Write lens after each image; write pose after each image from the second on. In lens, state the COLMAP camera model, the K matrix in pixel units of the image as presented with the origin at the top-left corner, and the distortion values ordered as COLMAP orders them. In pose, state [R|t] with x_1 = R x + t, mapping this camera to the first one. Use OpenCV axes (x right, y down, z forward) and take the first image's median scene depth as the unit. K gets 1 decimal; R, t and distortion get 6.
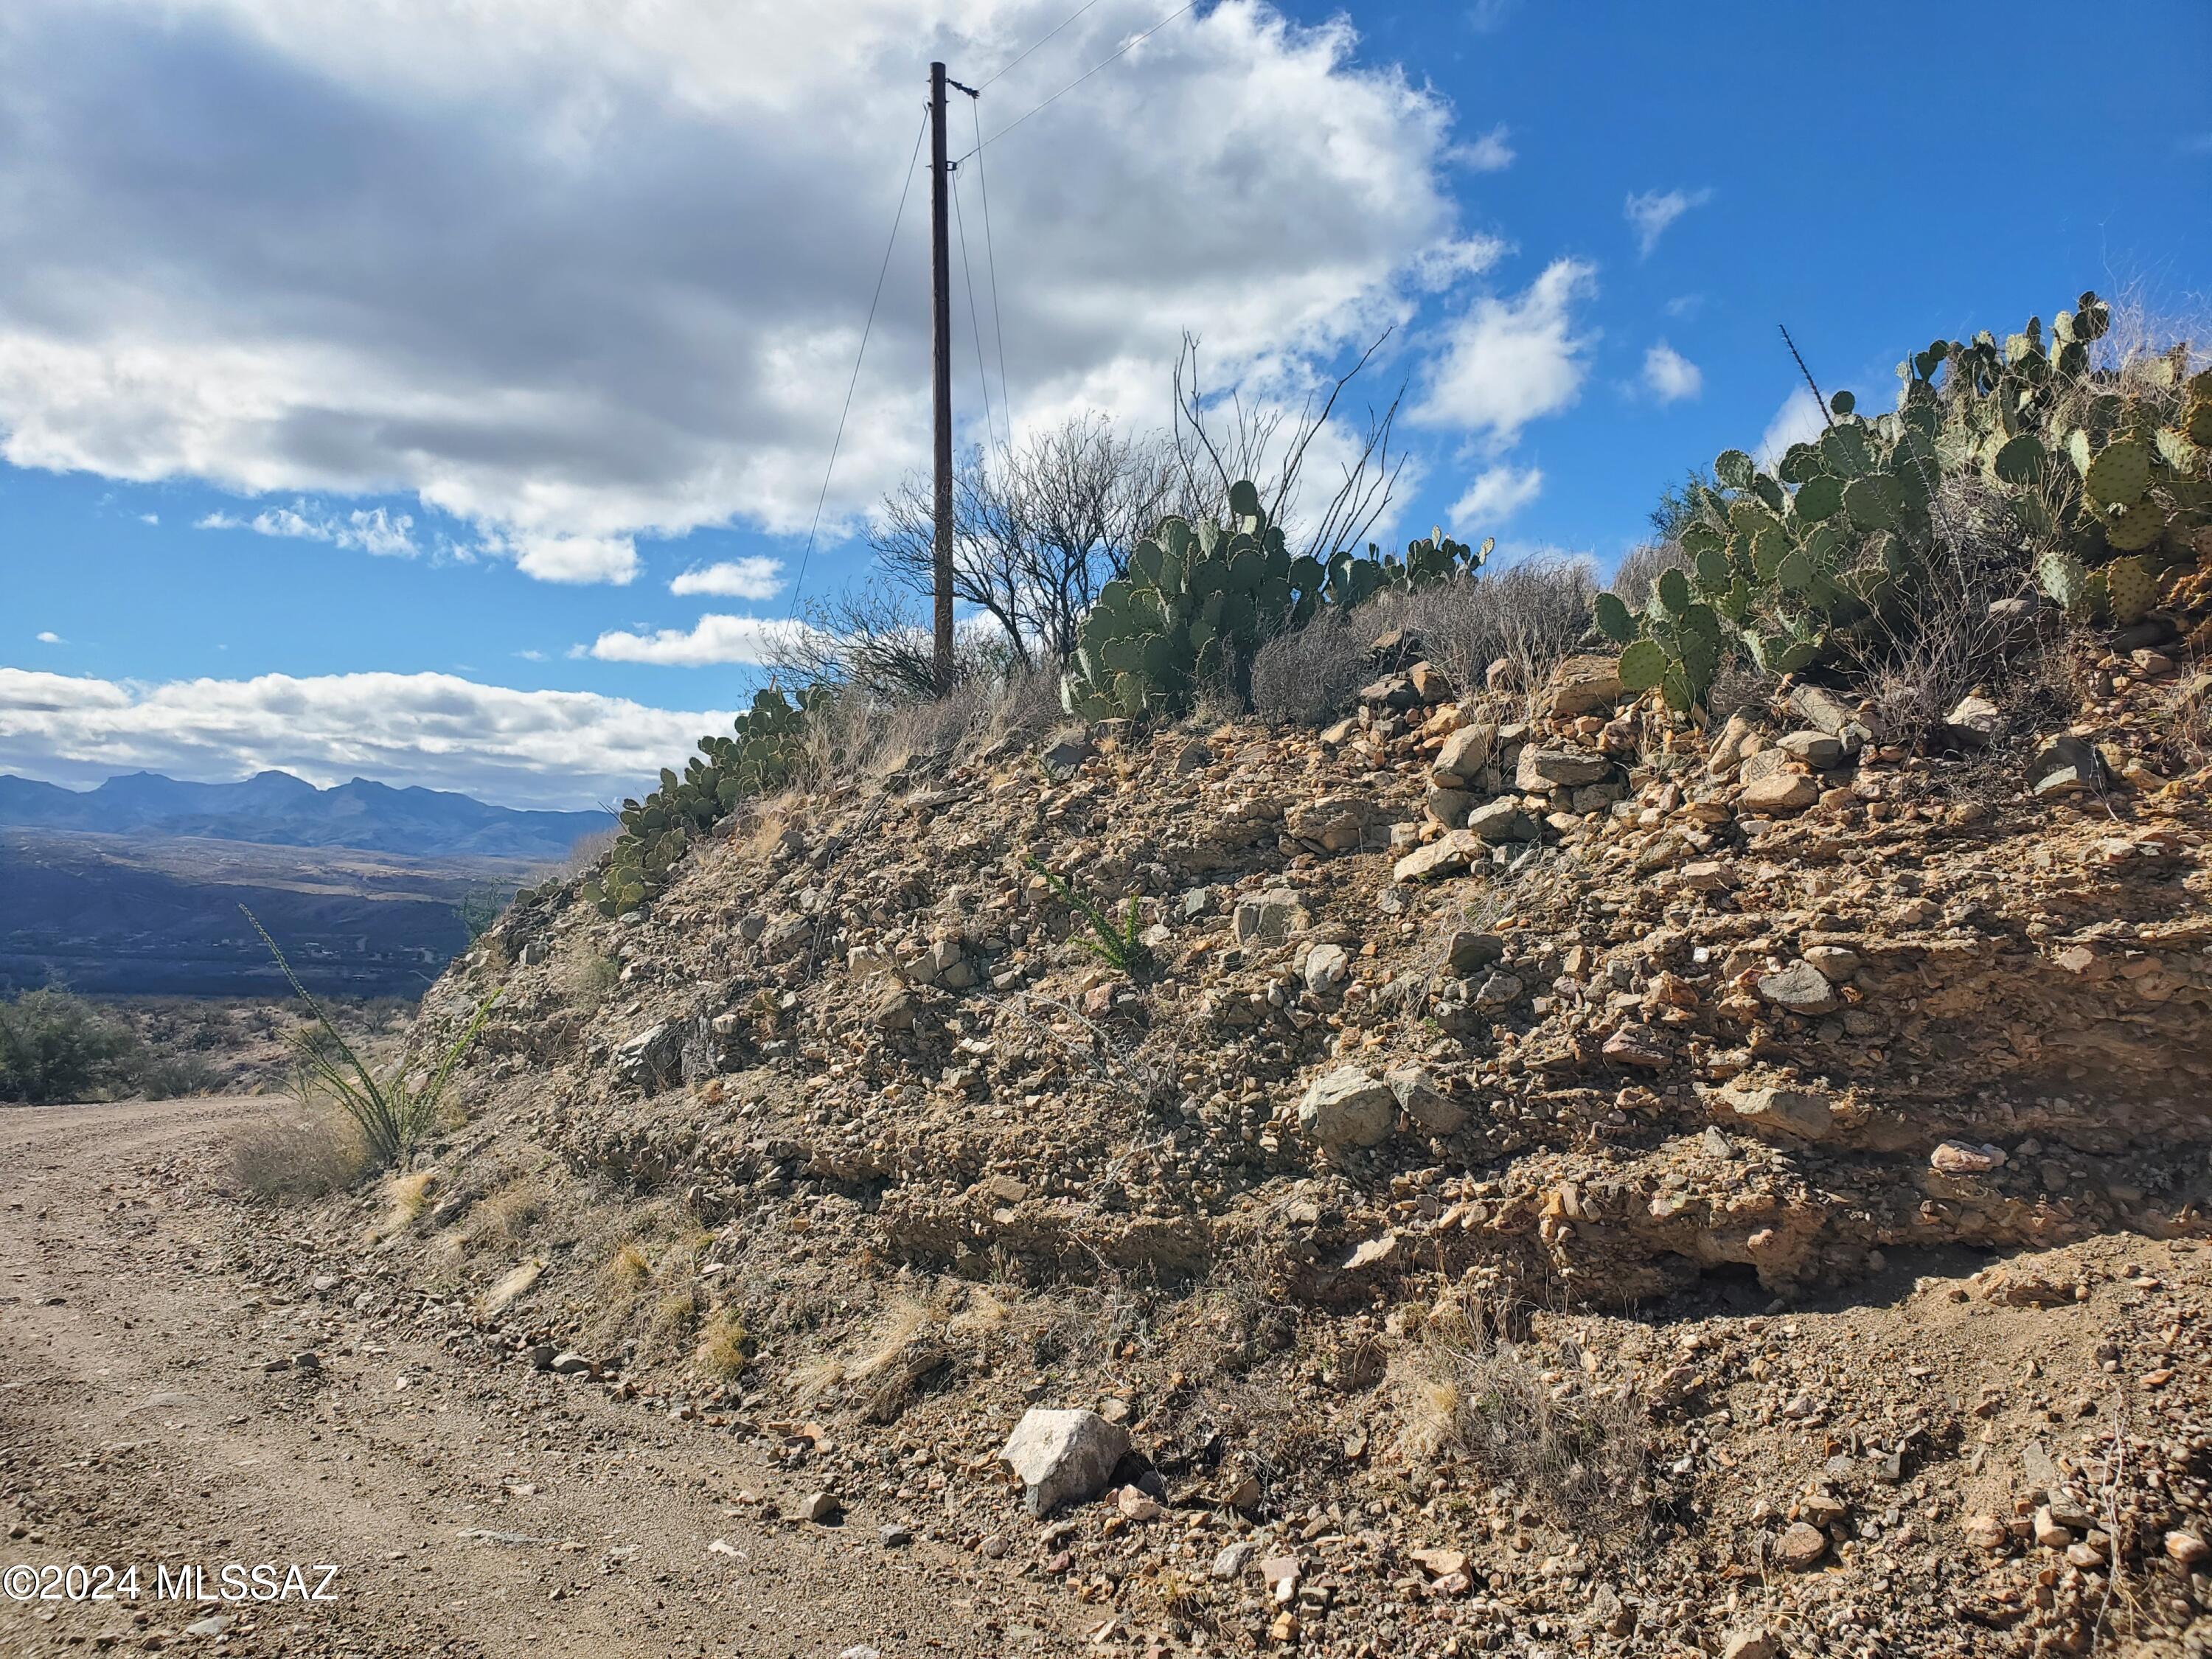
lens RADIAL K [[1678.2, 0, 1106.0], [0, 1678.2, 829.5], [0, 0, 1]] dist [-0.004776, -0.002642]
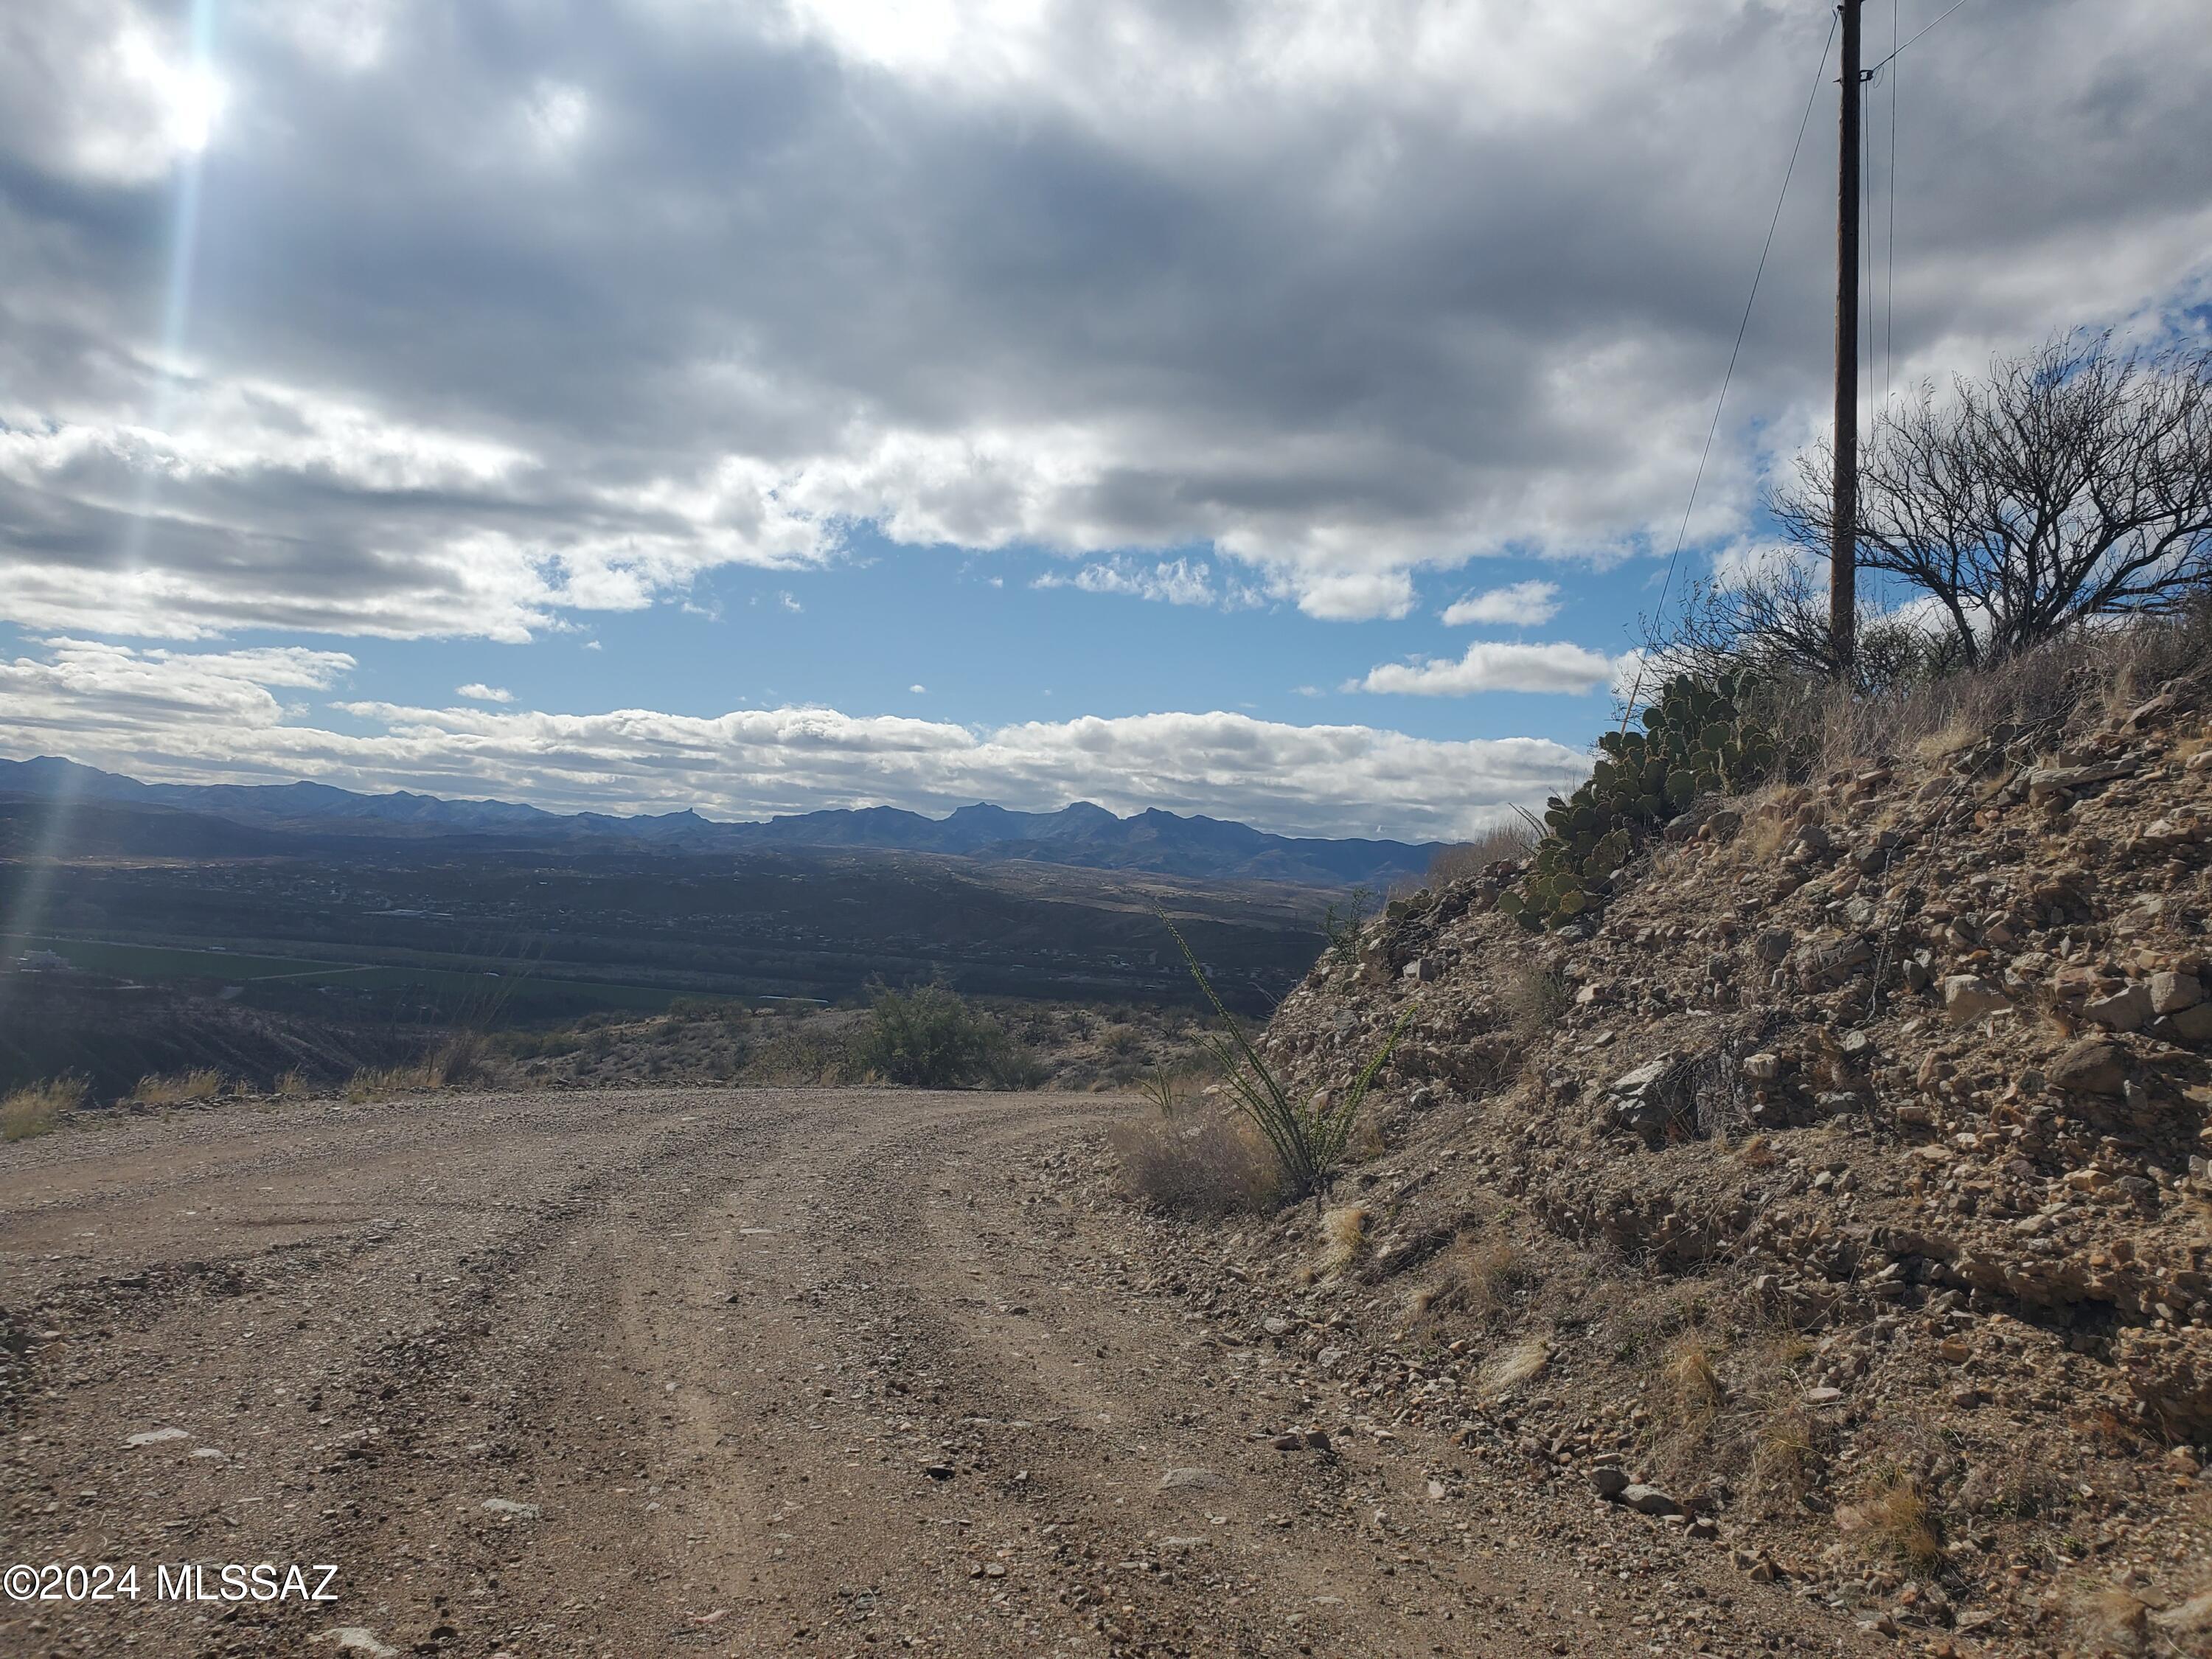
lens RADIAL K [[1640.7, 0, 1104.3], [0, 1640.7, 869.0], [0, 0, 1]] dist [0.001973, -0.081479]
pose [[0.902320, 0.014088, -0.430837, -0.155740], [-0.011631, 0.999898, 0.008337, 0.018221], [0.430910, -0.002511, 0.902391, 0.151506]]
